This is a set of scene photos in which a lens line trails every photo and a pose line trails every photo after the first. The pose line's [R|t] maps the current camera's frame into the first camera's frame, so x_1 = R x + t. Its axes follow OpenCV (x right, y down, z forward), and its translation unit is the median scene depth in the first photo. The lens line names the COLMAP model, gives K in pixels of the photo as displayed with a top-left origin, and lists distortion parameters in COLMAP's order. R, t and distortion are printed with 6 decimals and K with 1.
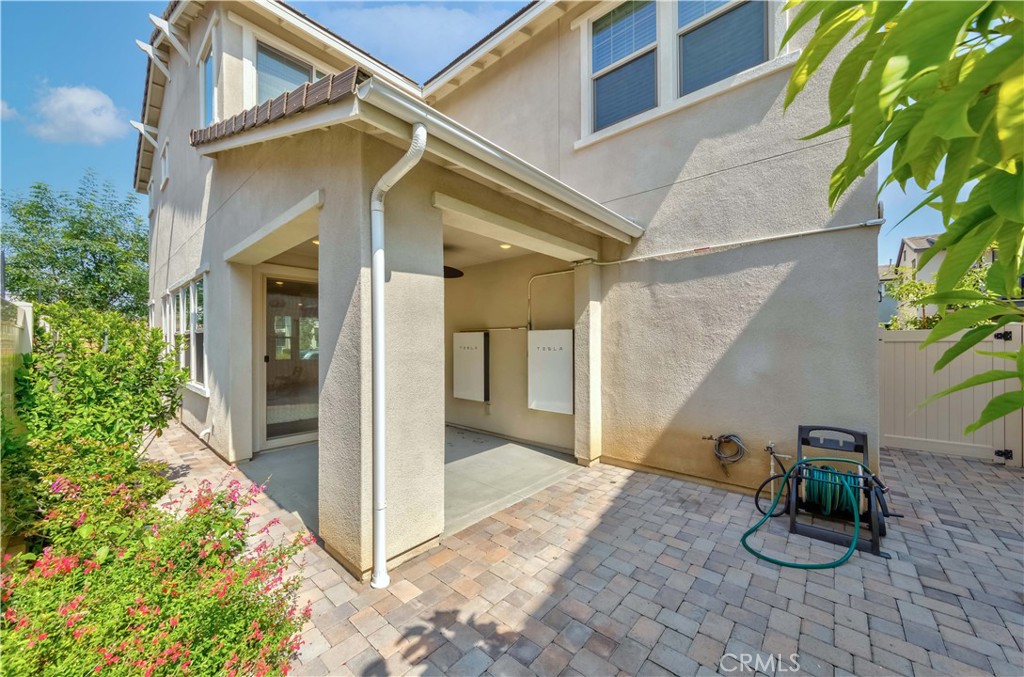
lens RADIAL K [[363.8, 0, 520.5], [0, 363.8, 340.7], [0, 0, 1]] dist [-0.004607, 0.000563]
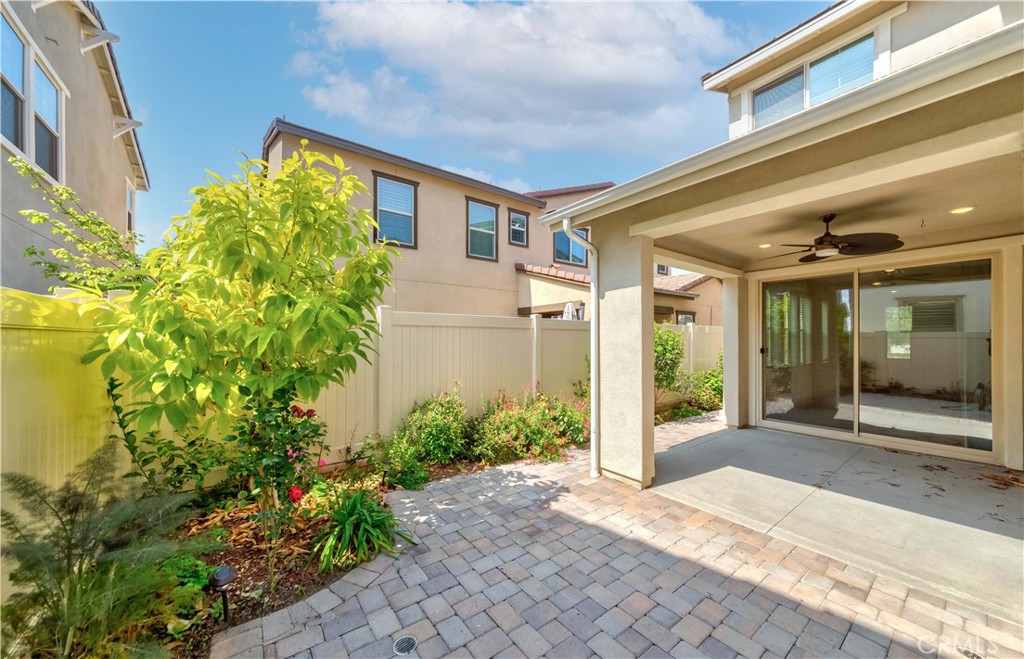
lens RADIAL K [[376.6, 0, 511.7], [0, 376.6, 327.9], [0, 0, 1]] dist [-0.005212, 0.001251]
pose [[-0.218959, -0.033783, -0.975149, 0.881291], [0.003575, 0.999366, -0.035425, 0.019658], [0.975727, -0.011243, -0.218700, 0.615698]]
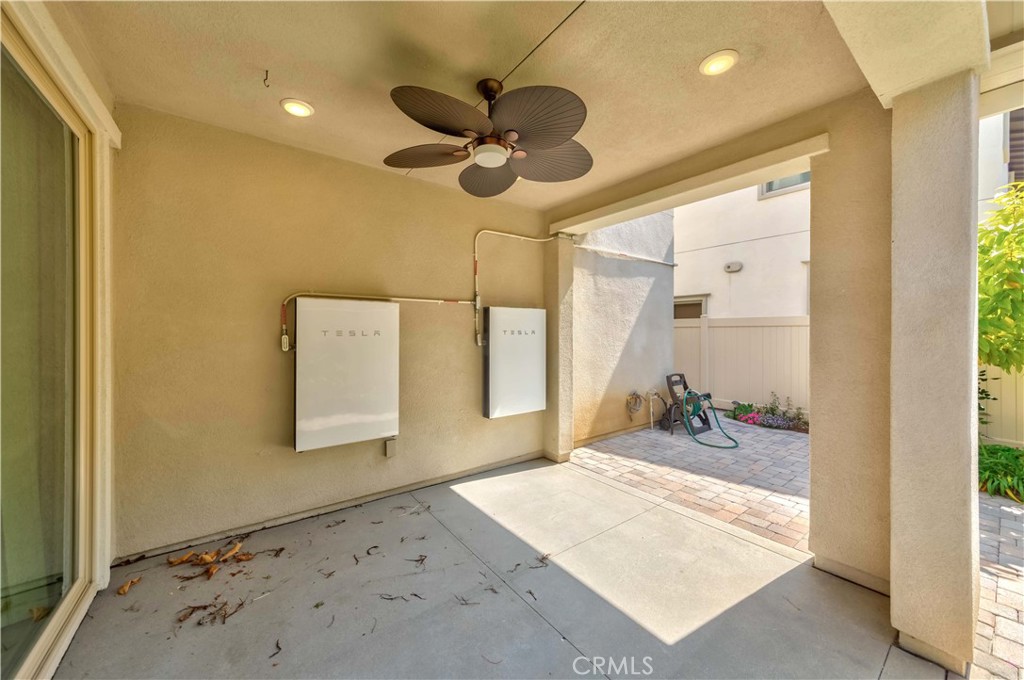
lens RADIAL K [[363.8, 0, 513.7], [0, 363.8, 330.6], [0, 0, 1]] dist [-0.004607, 0.000563]
pose [[0.239207, 0.006147, 0.970949, -0.887646], [-0.002500, 0.999981, -0.005715, 0.030246], [-0.970965, -0.001060, 0.239218, 1.096786]]
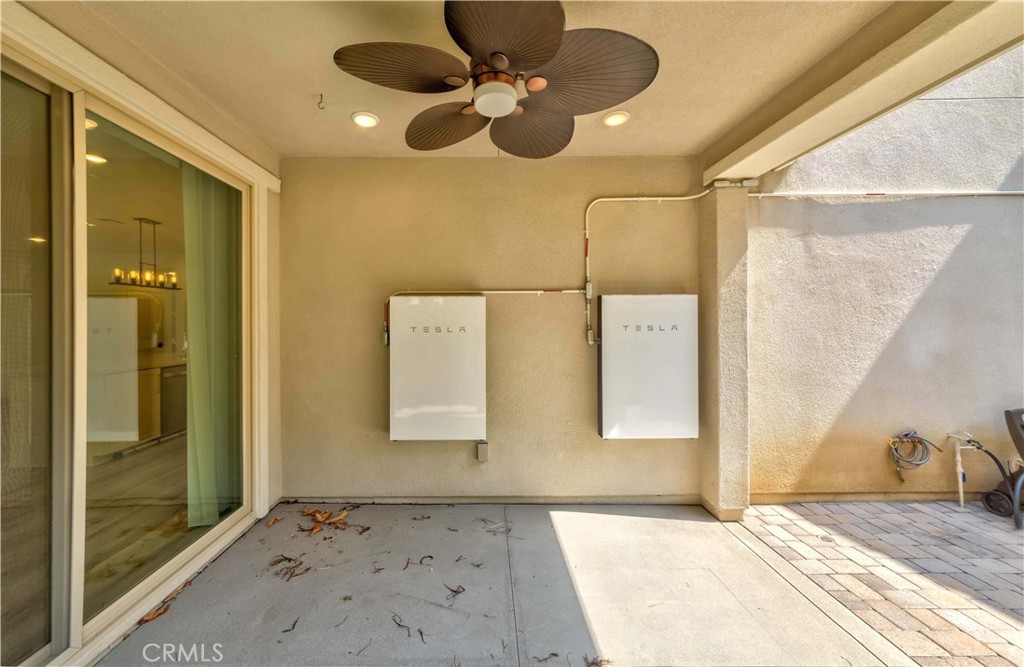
lens RADIAL K [[376.6, 0, 492.2], [0, 376.6, 322.8], [0, 0, 1]] dist [-0.005212, 0.001251]
pose [[0.766789, 0.001432, 0.641898, -0.643844], [0.001258, 0.999992, -0.003734, 0.021308], [-0.641898, 0.003671, 0.766781, 0.938082]]
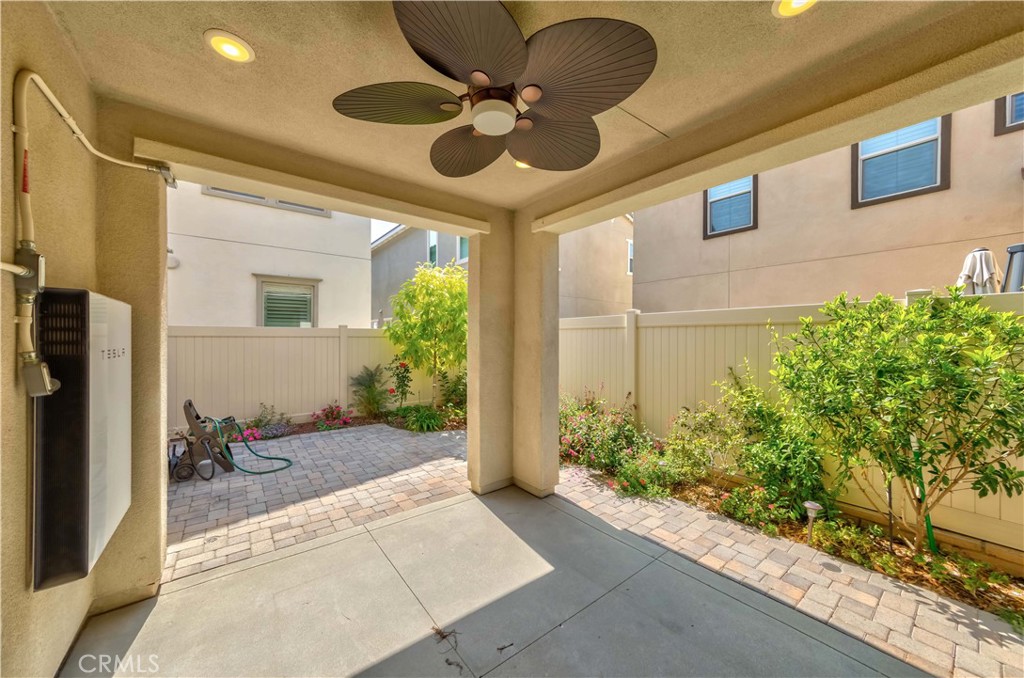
lens RADIAL K [[363.8, 0, 505.2], [0, 363.8, 341.6], [0, 0, 1]] dist [-0.004607, 0.000563]
pose [[-0.972100, -0.000366, 0.234565, -0.480253], [0.000169, 0.999997, 0.002264, 0.014501], [-0.234565, 0.002241, -0.972098, 1.647374]]
